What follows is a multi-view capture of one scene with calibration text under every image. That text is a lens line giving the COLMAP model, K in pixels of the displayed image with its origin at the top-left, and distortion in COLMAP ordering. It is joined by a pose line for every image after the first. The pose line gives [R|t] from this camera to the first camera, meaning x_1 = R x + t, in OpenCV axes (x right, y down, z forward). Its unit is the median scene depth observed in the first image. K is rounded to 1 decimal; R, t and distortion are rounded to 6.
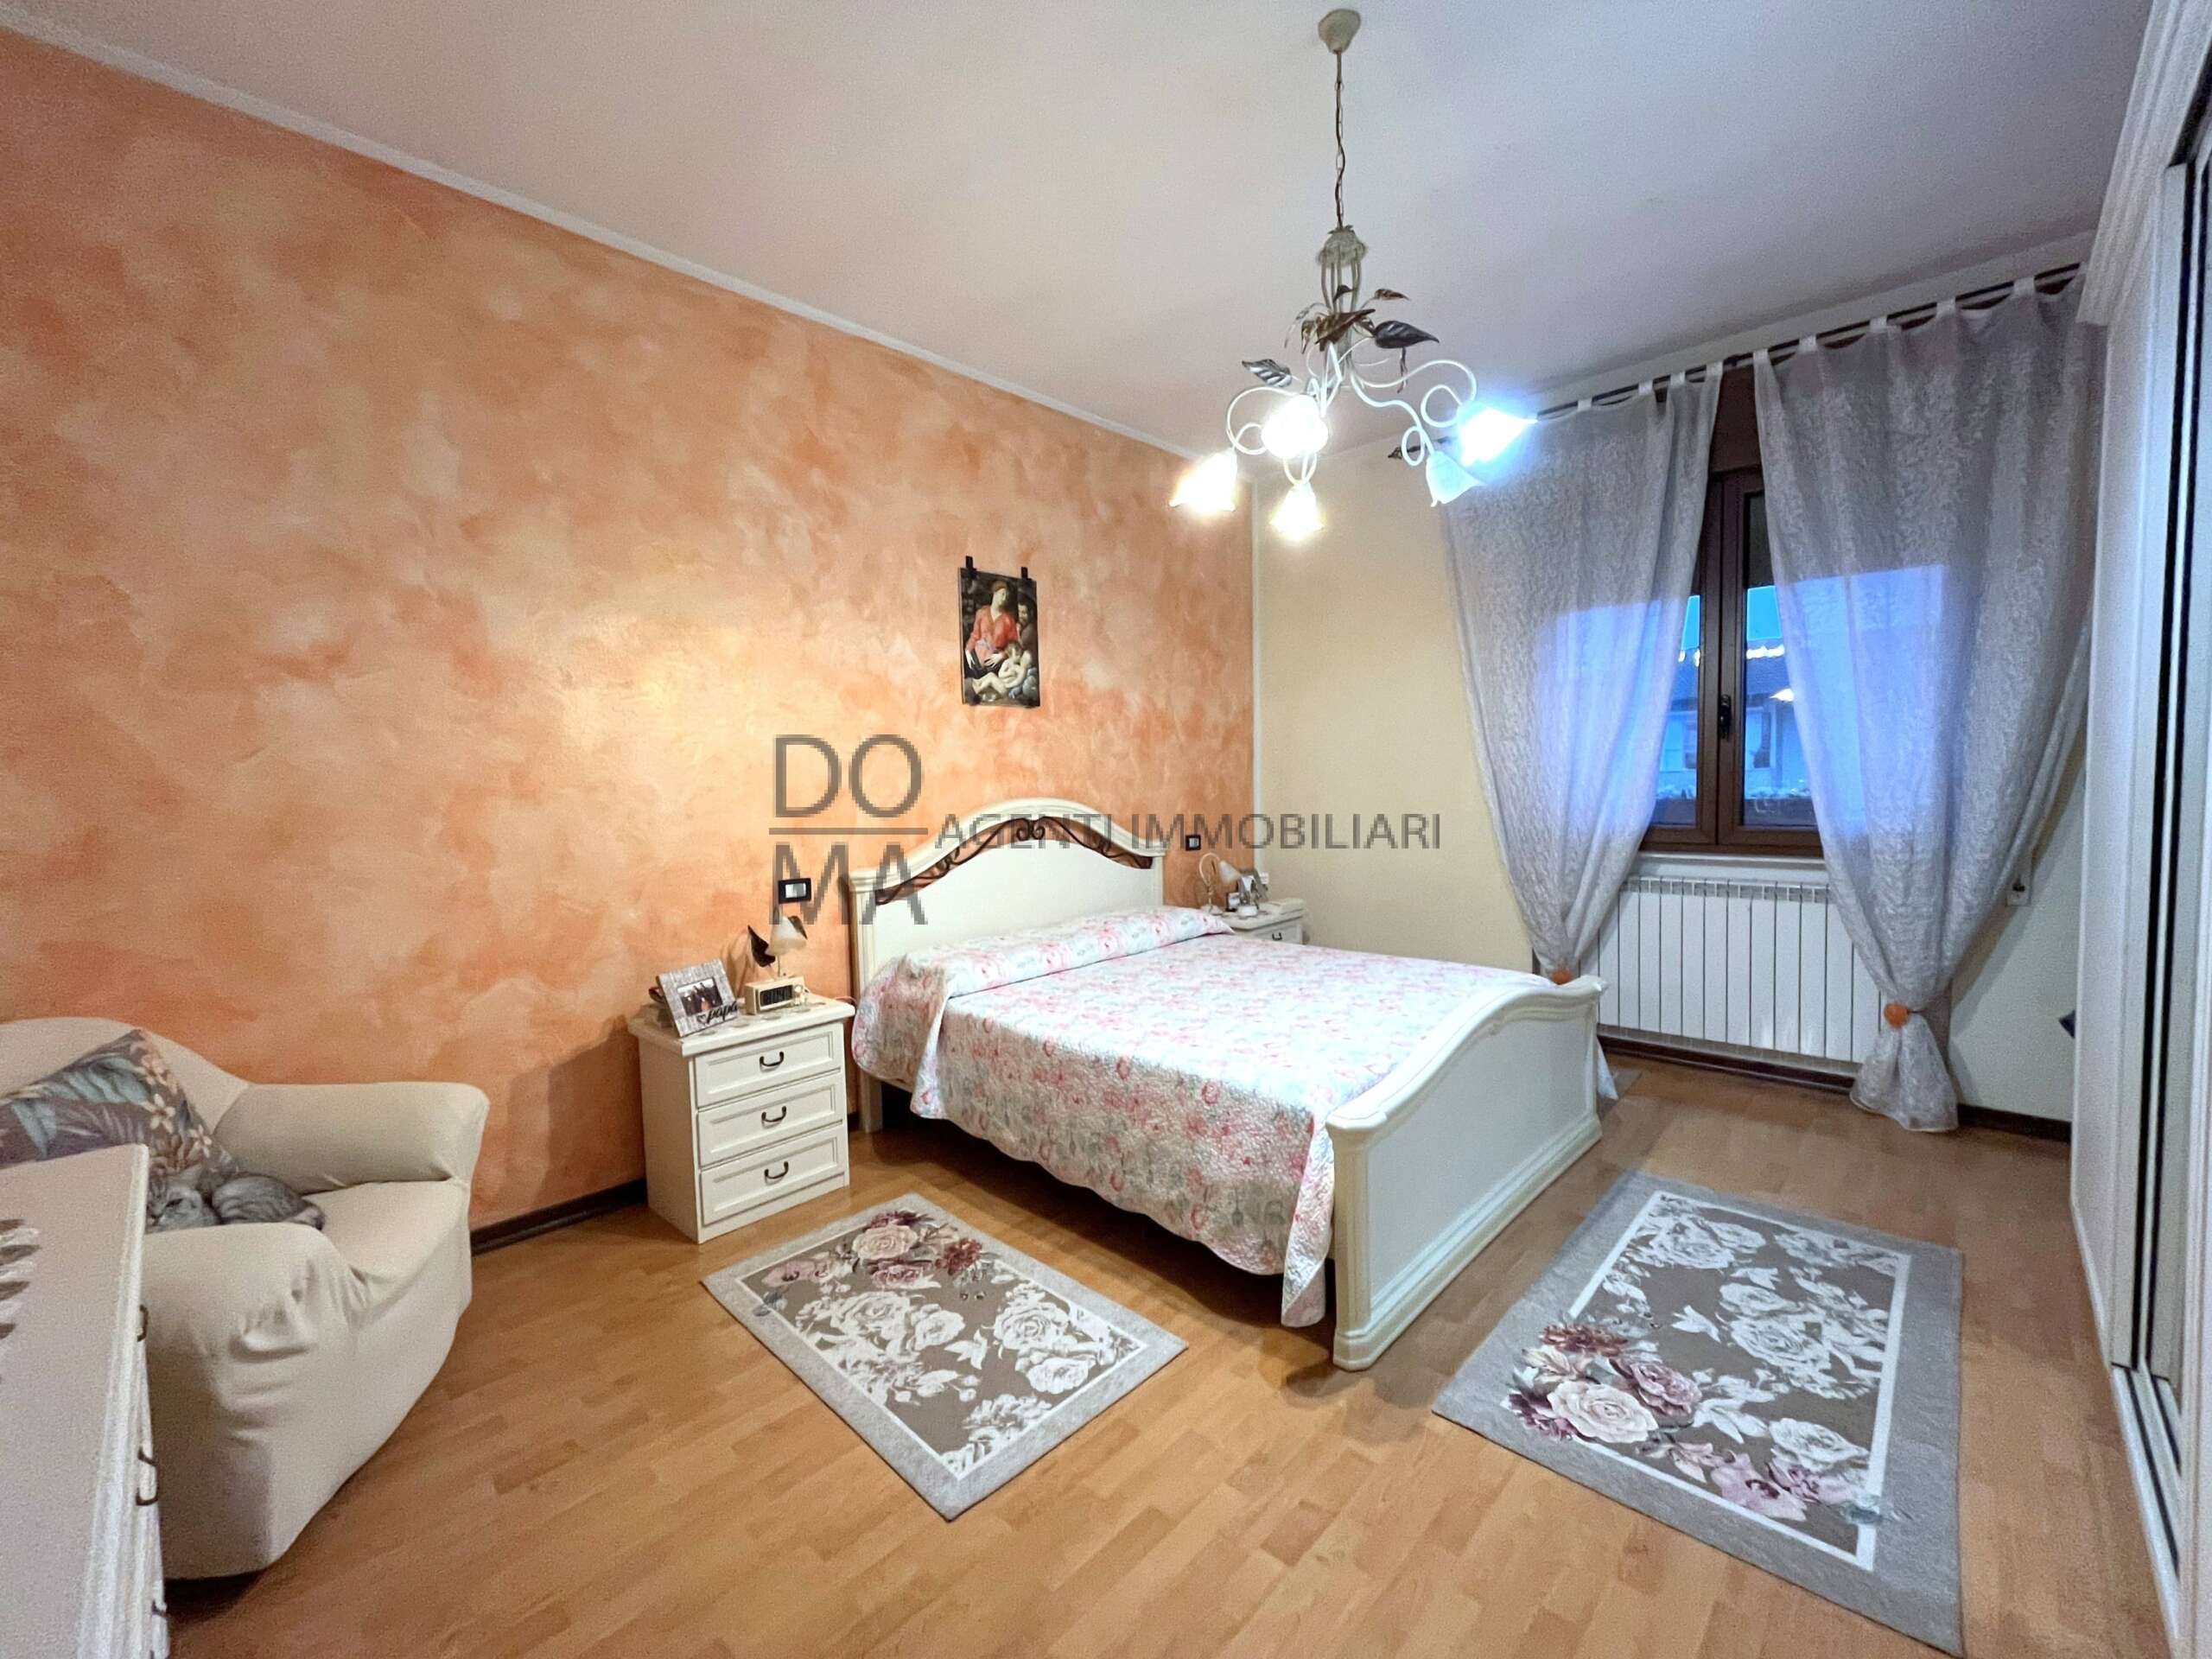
lens RADIAL K [[906.1, 0, 1103.3], [0, 906.1, 826.4], [0, 0, 1]] dist [-0.001007, -0.000665]
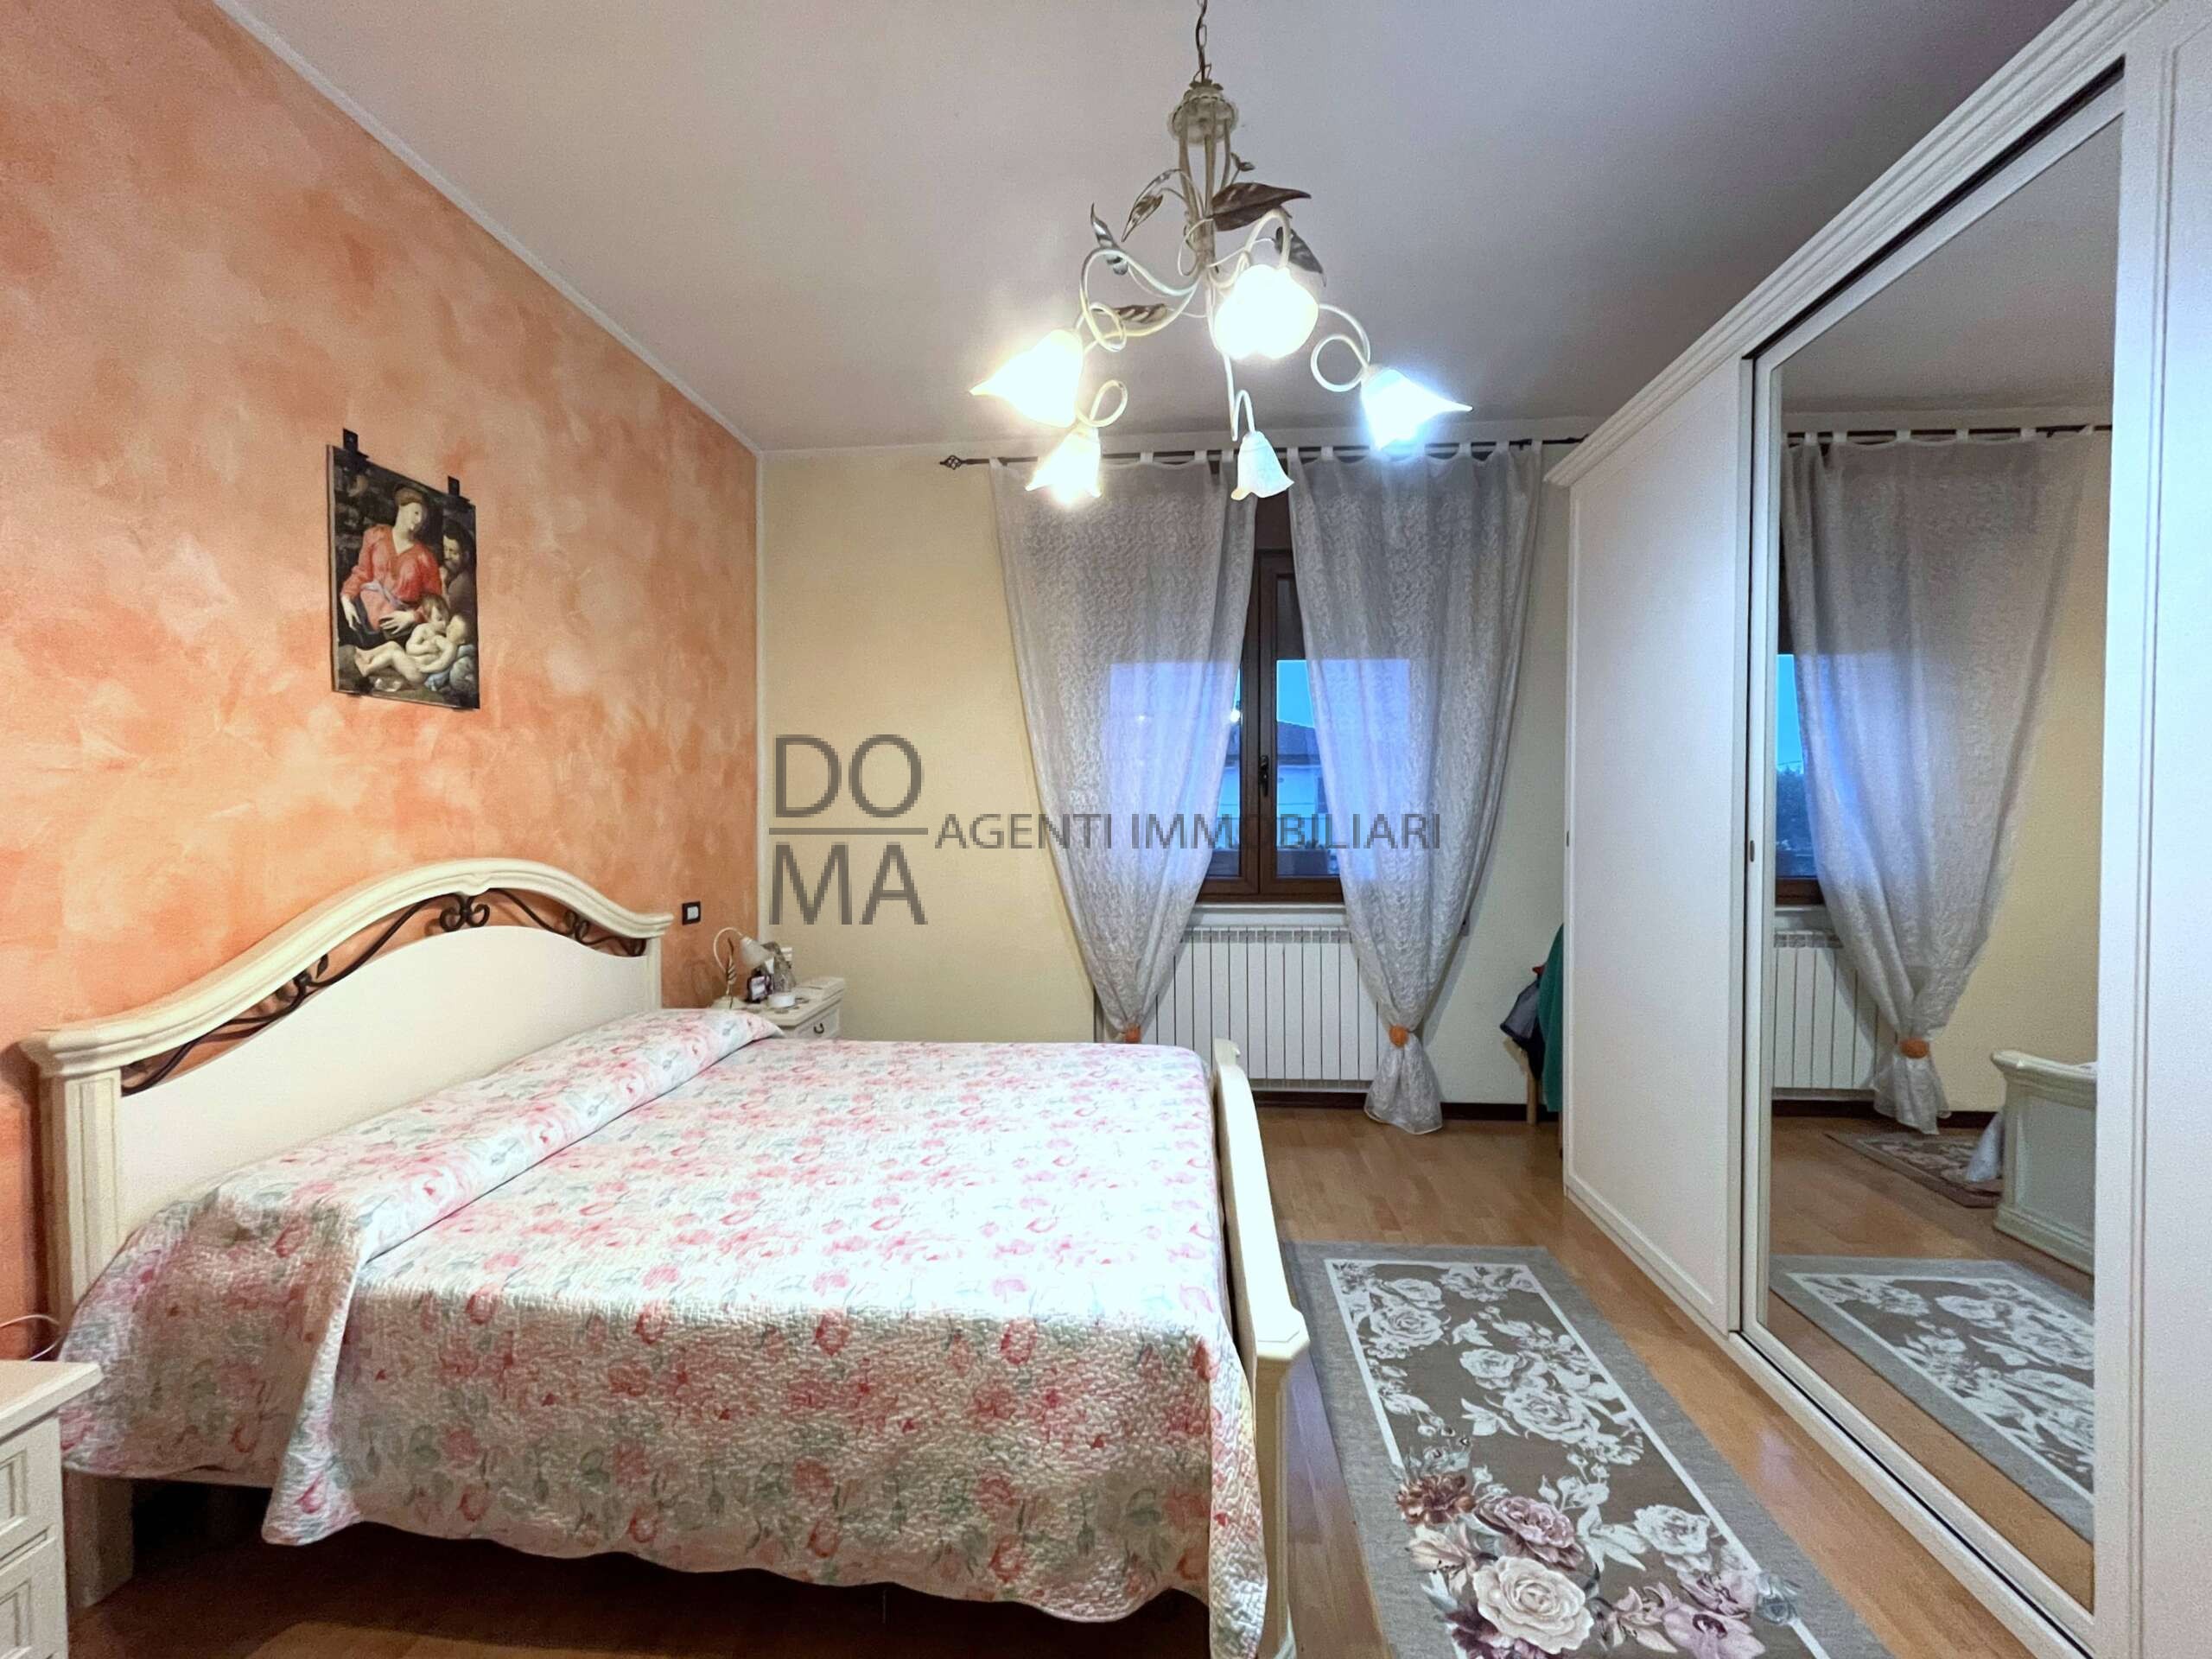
lens RADIAL K [[906.1, 0, 1106.8], [0, 906.1, 827.8], [0, 0, 1]] dist [-0.001007, -0.000665]
pose [[0.772814, 0.007203, 0.634592, -0.157296], [0.021112, 0.999090, -0.037051, -0.024308], [-0.634281, 0.042031, 0.771959, 0.314763]]
